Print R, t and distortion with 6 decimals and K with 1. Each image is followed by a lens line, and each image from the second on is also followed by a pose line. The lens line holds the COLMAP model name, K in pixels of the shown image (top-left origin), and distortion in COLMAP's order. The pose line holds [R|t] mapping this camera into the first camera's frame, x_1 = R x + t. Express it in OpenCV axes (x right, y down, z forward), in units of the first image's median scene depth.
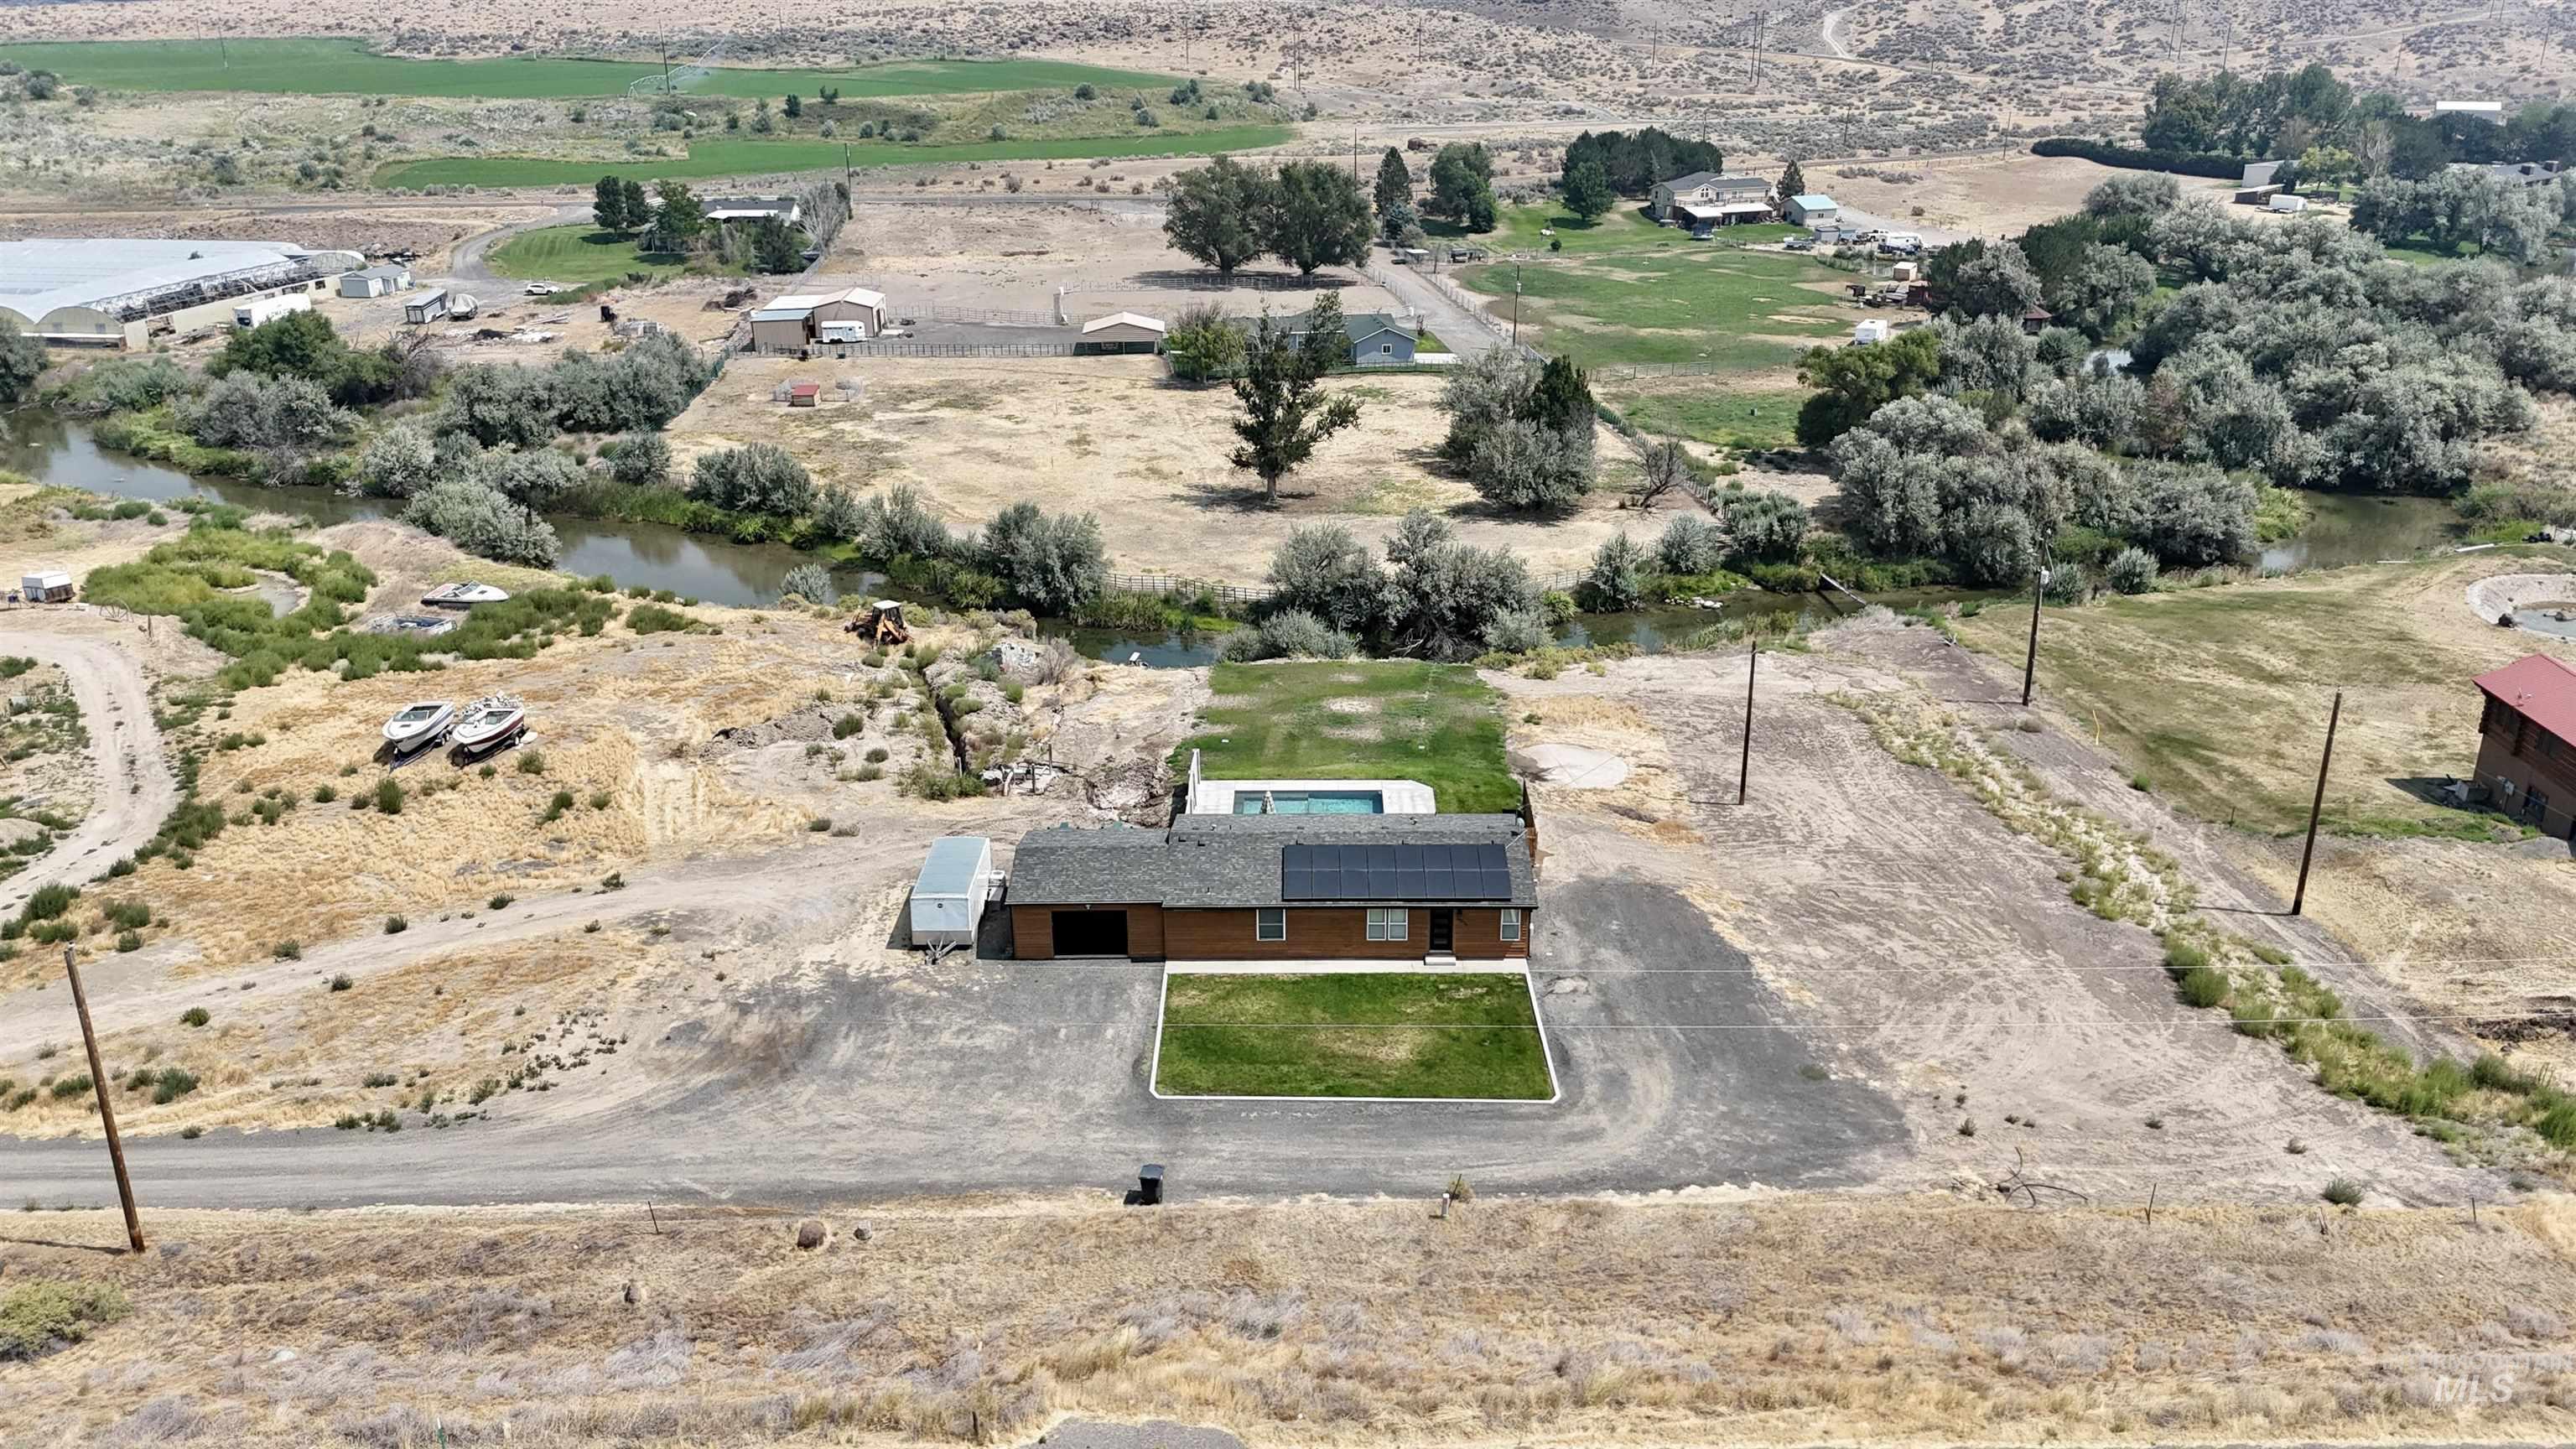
lens RADIAL K [[1895.1, 0, 1307.4], [0, 1895.1, 718.9], [0, 0, 1]] dist [0.068766, -0.067254]
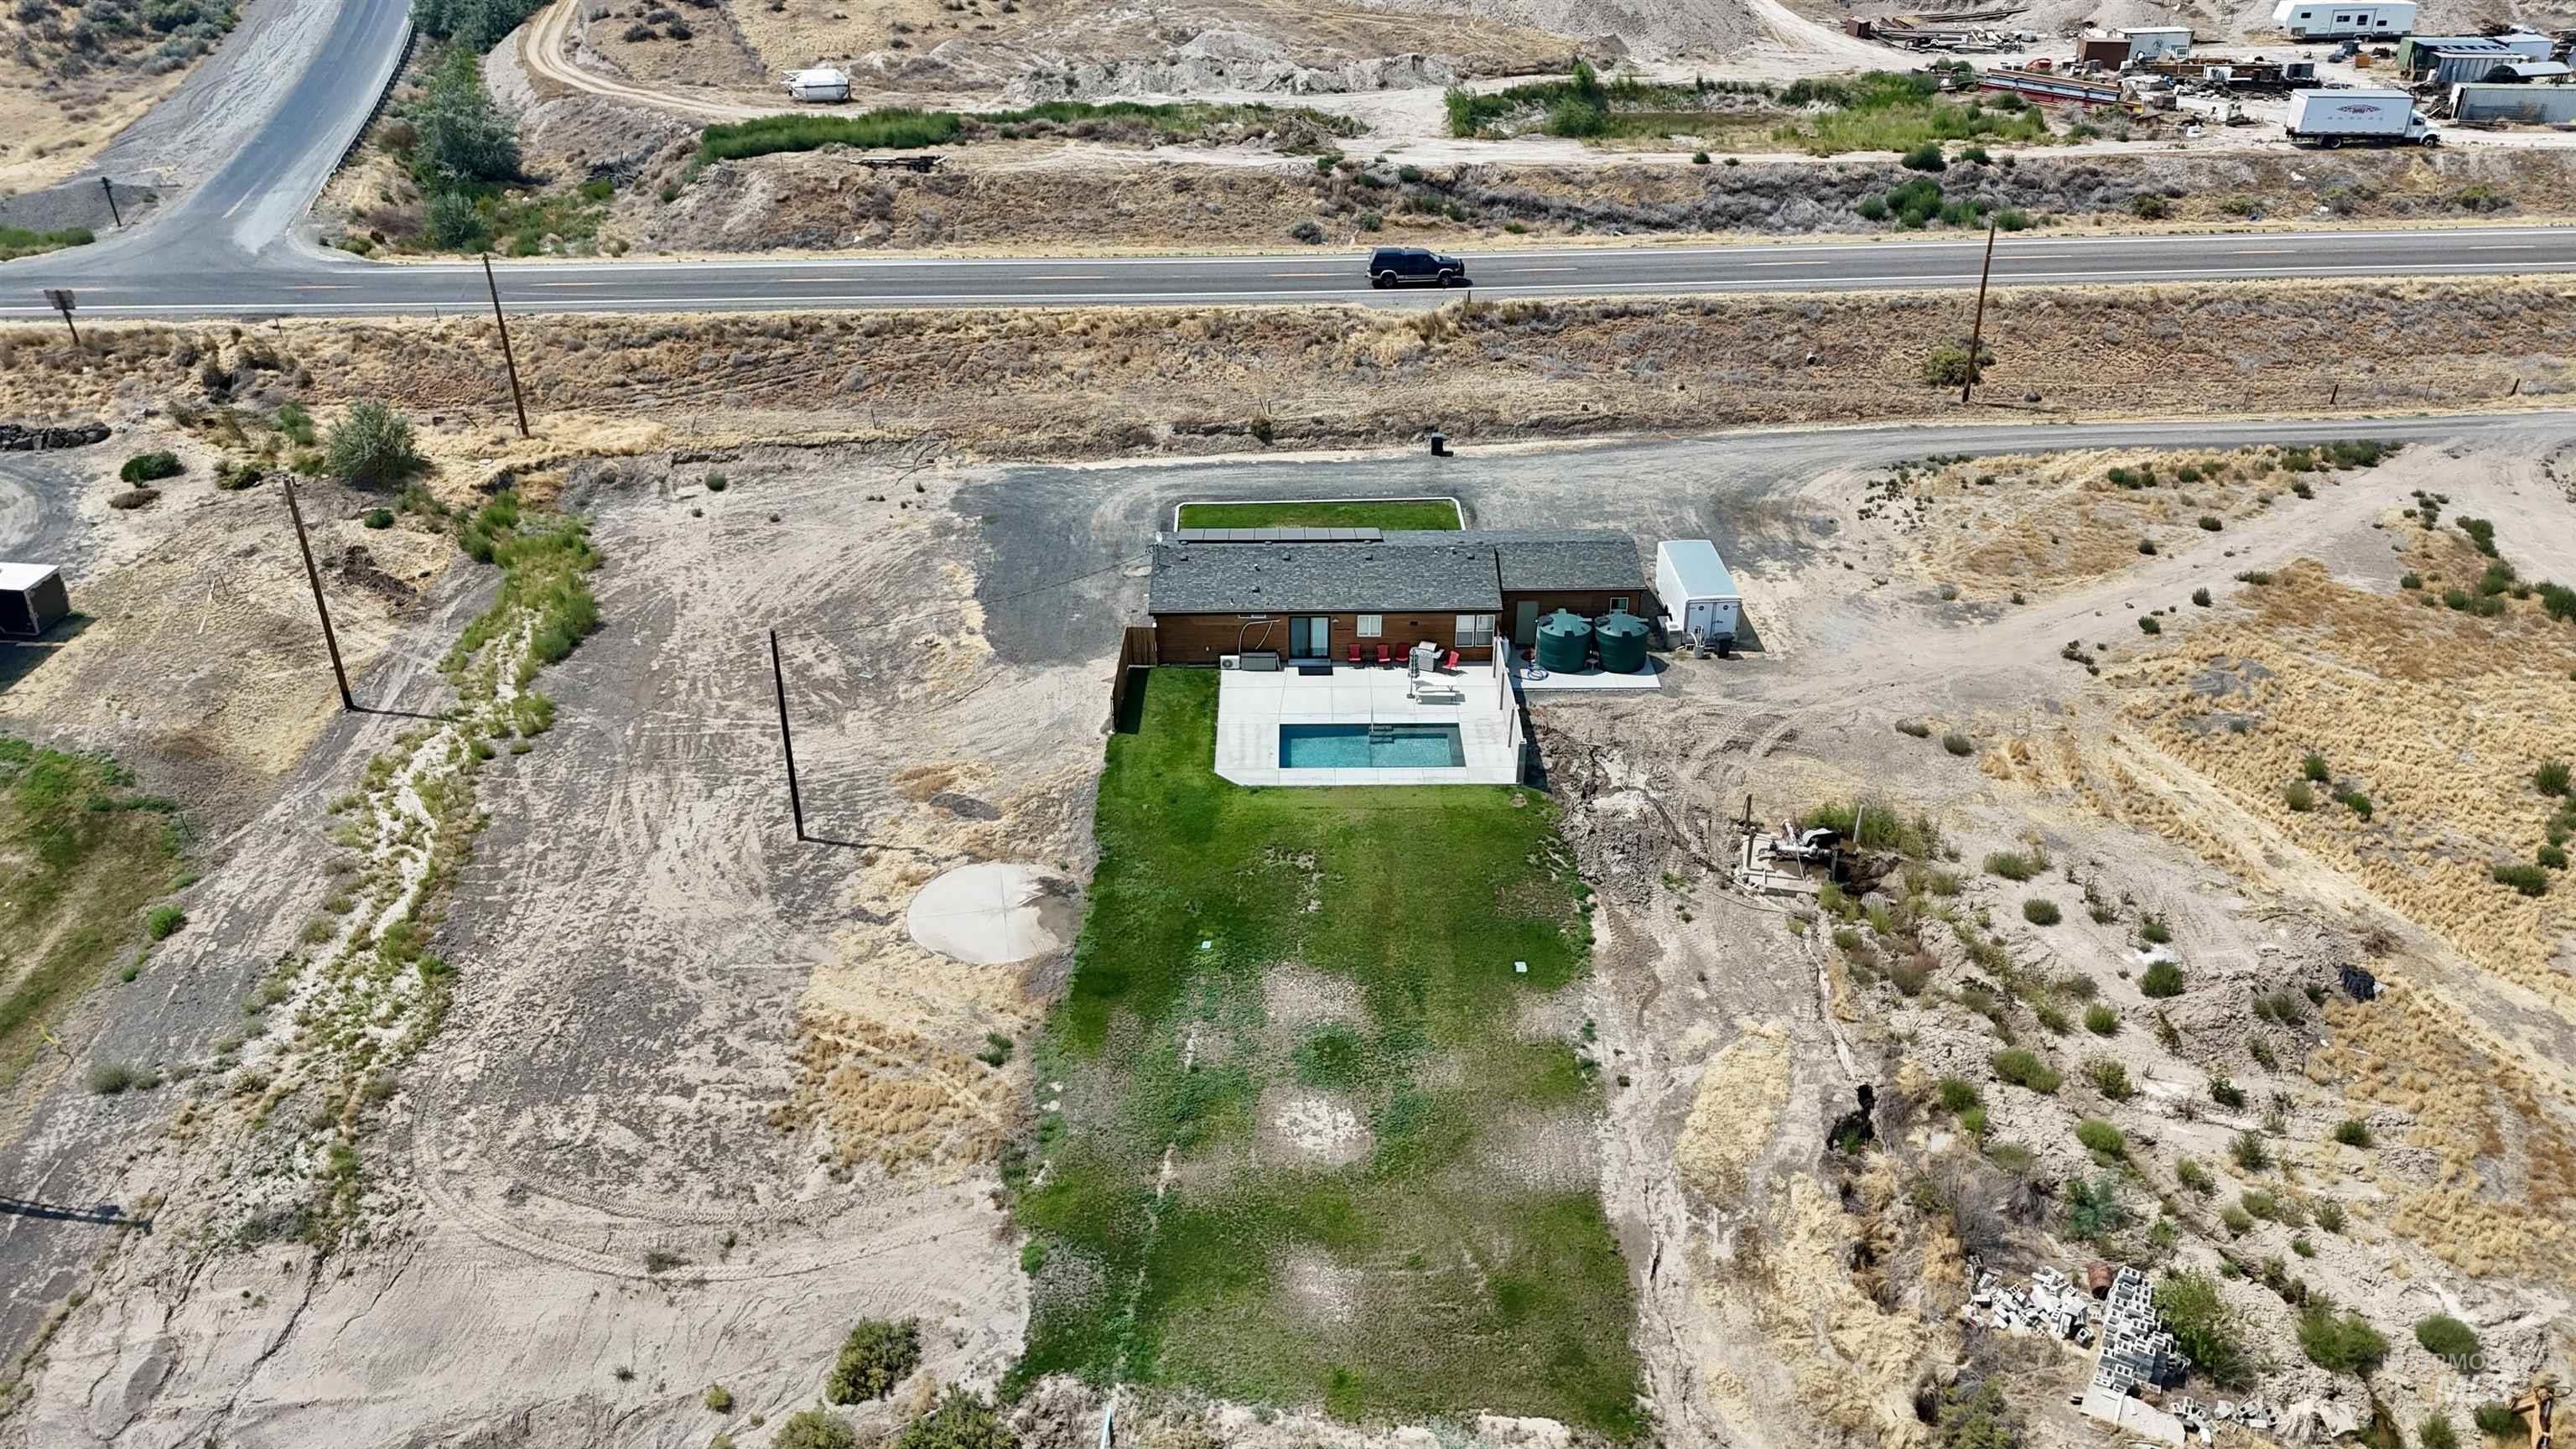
lens RADIAL K [[1895.1, 0, 1295.6], [0, 1895.1, 713.6], [0, 0, 1]] dist [0.068766, -0.067254]
pose [[-0.999884, 0.013470, -0.007135, 0.026526], [0.003489, 0.657893, 0.753104, -0.389462], [0.014838, 0.752991, -0.657863, 1.024221]]
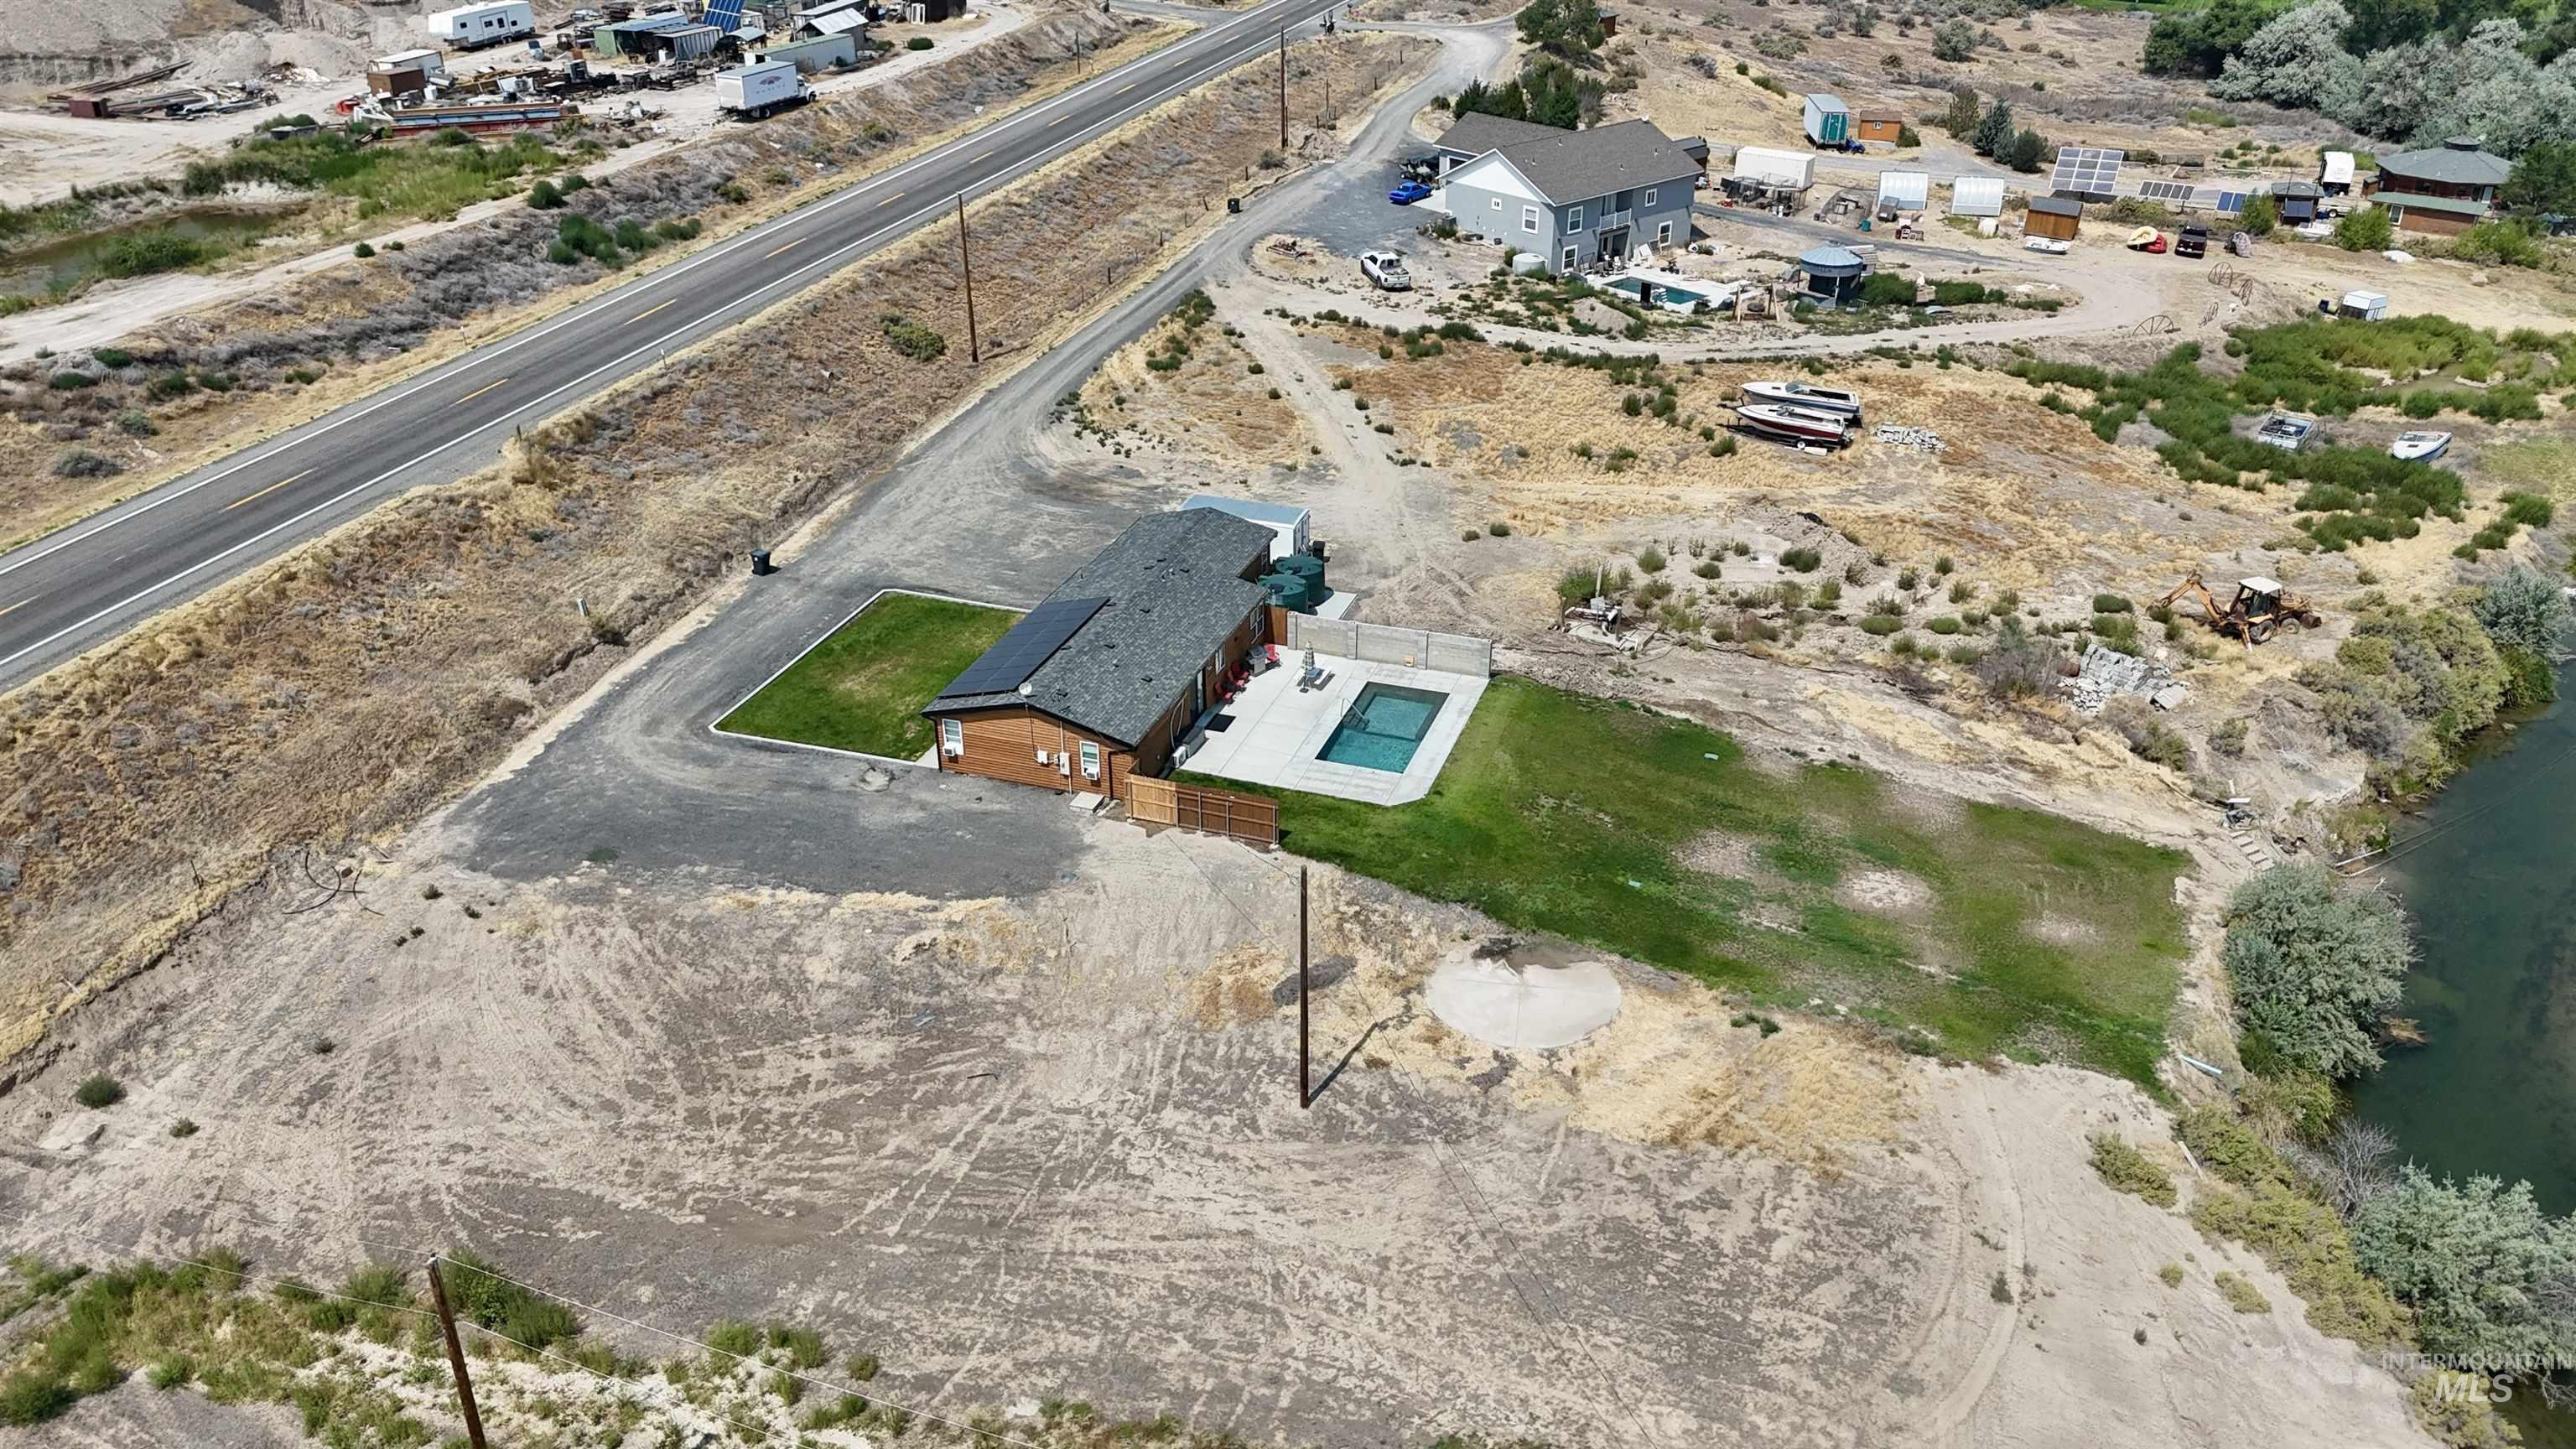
lens RADIAL K [[1895.1, 0, 1289.4], [0, 1895.1, 725.1], [0, 0, 1]] dist [0.068766, -0.067254]
pose [[-0.322062, 0.451288, -0.832235, 0.481529], [-0.328613, 0.771129, 0.545320, -0.269015], [0.887857, 0.449110, -0.100052, 0.701424]]
